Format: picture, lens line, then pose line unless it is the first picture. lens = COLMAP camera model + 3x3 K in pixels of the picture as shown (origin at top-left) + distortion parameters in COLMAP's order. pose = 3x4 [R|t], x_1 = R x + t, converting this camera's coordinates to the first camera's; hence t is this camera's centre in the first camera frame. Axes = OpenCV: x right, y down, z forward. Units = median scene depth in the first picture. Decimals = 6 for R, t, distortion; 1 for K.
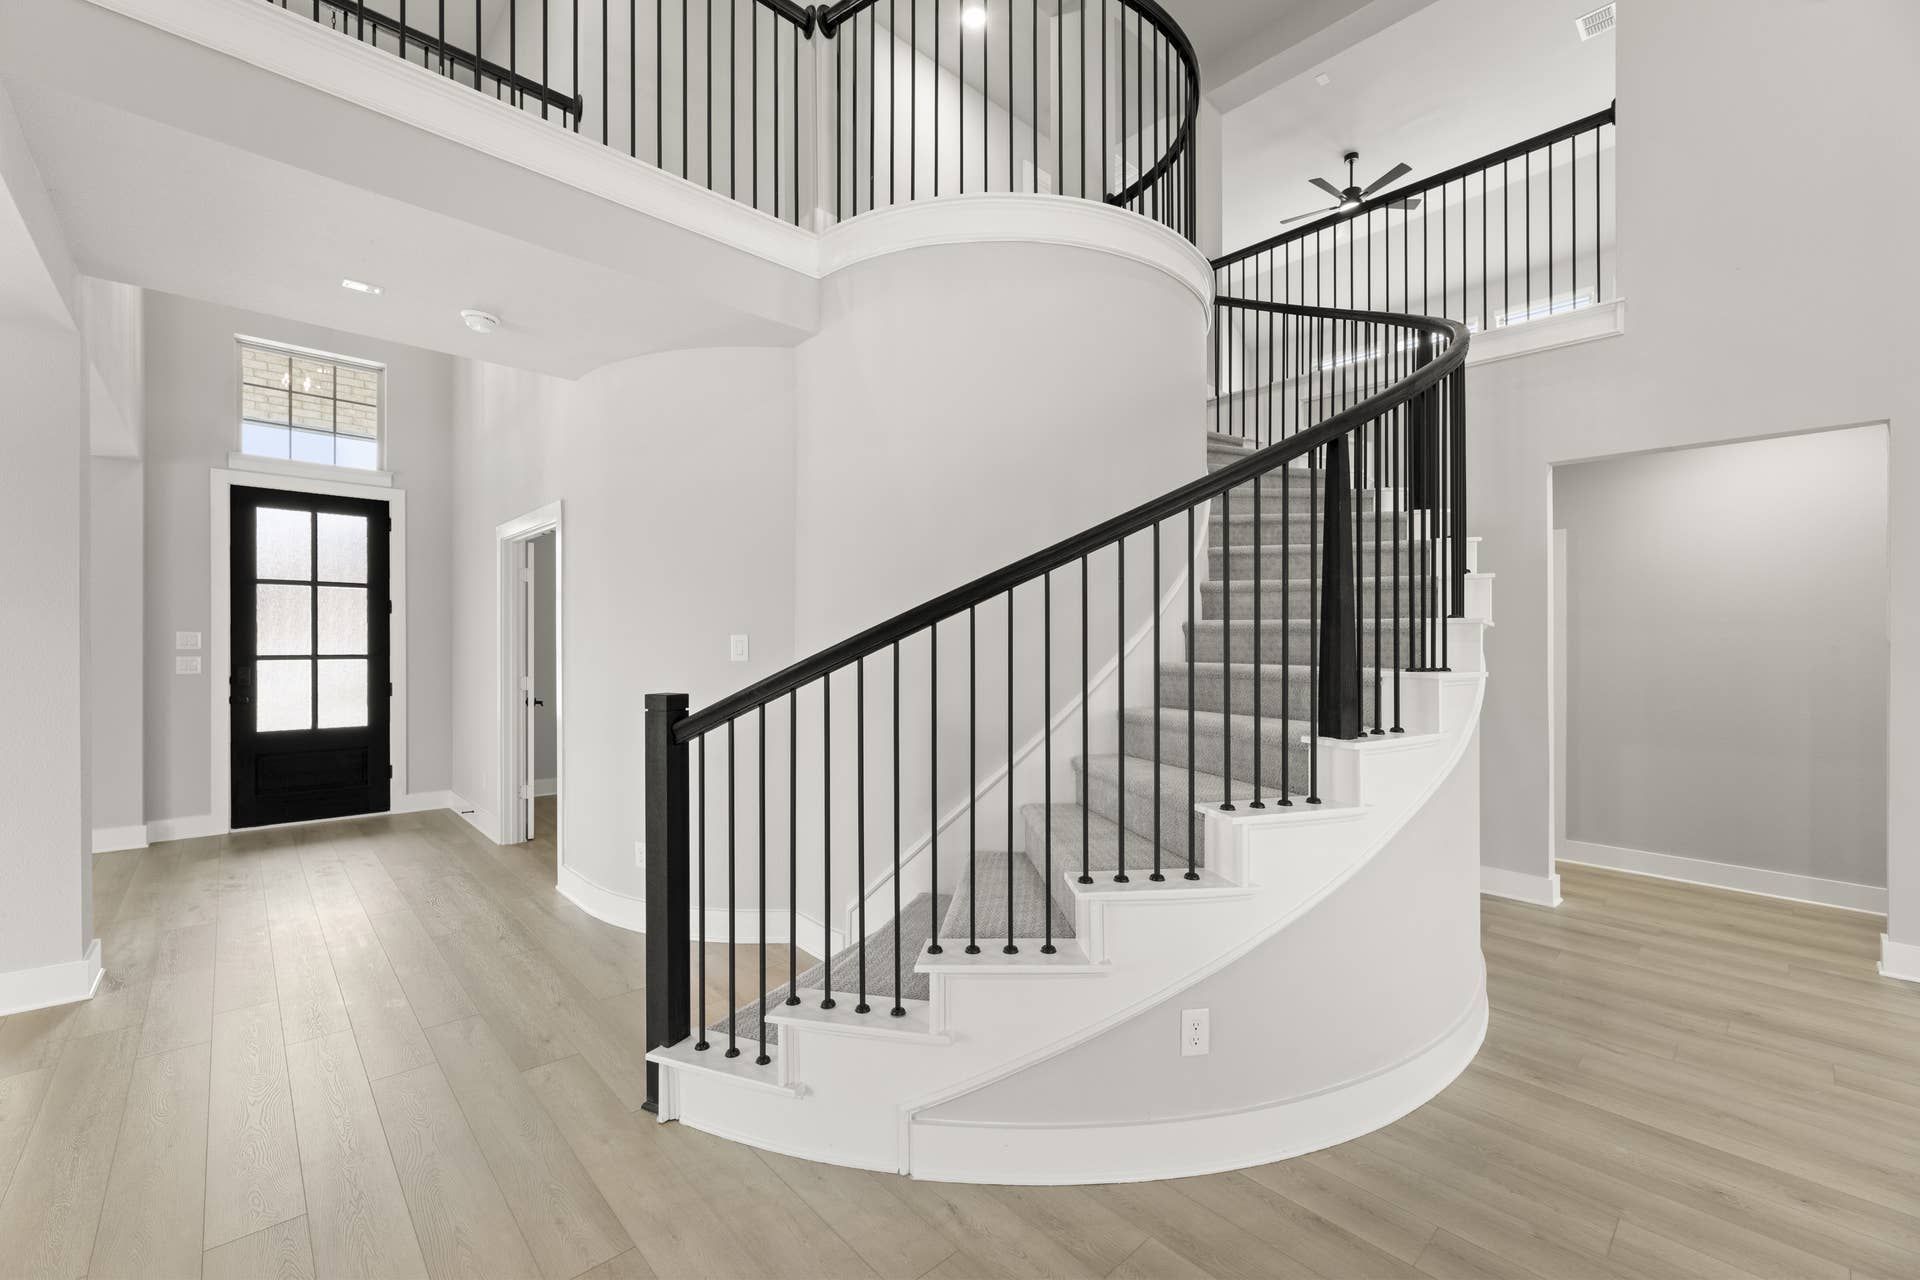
lens RADIAL K [[798.2, 0, 966.0], [0, 798.2, 644.7], [0, 0, 1]] dist [-0.002529, -0.000279]
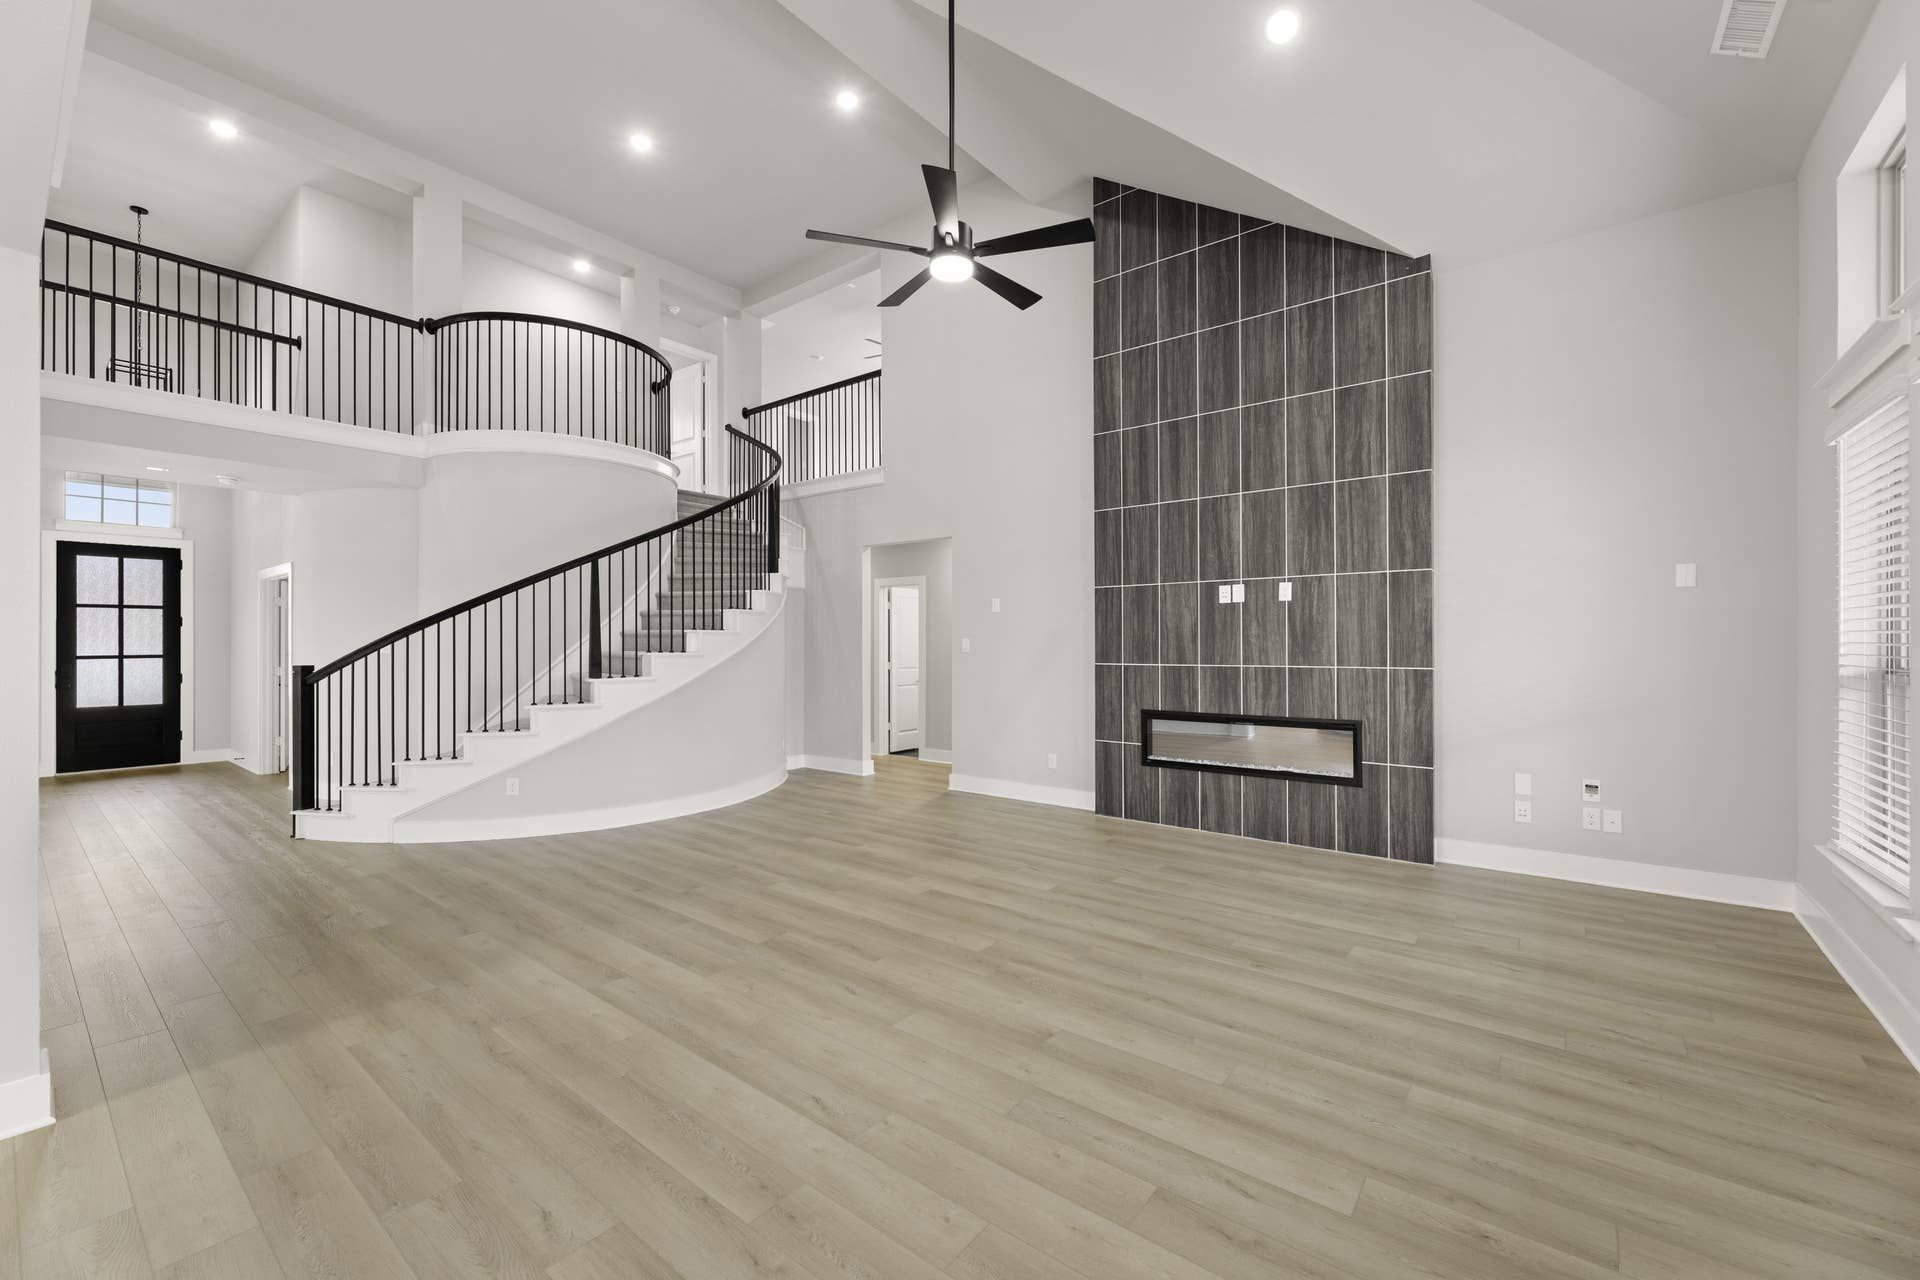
lens RADIAL K [[784.3, 0, 964.4], [0, 784.3, 635.2], [0, 0, 1]] dist [0.000302, 0.000253]
pose [[0.988676, -0.008239, 0.149838, 0.516416], [0.009722, 0.999911, -0.009165, 0.004688], [-0.149749, 0.010518, 0.988668, -0.682295]]
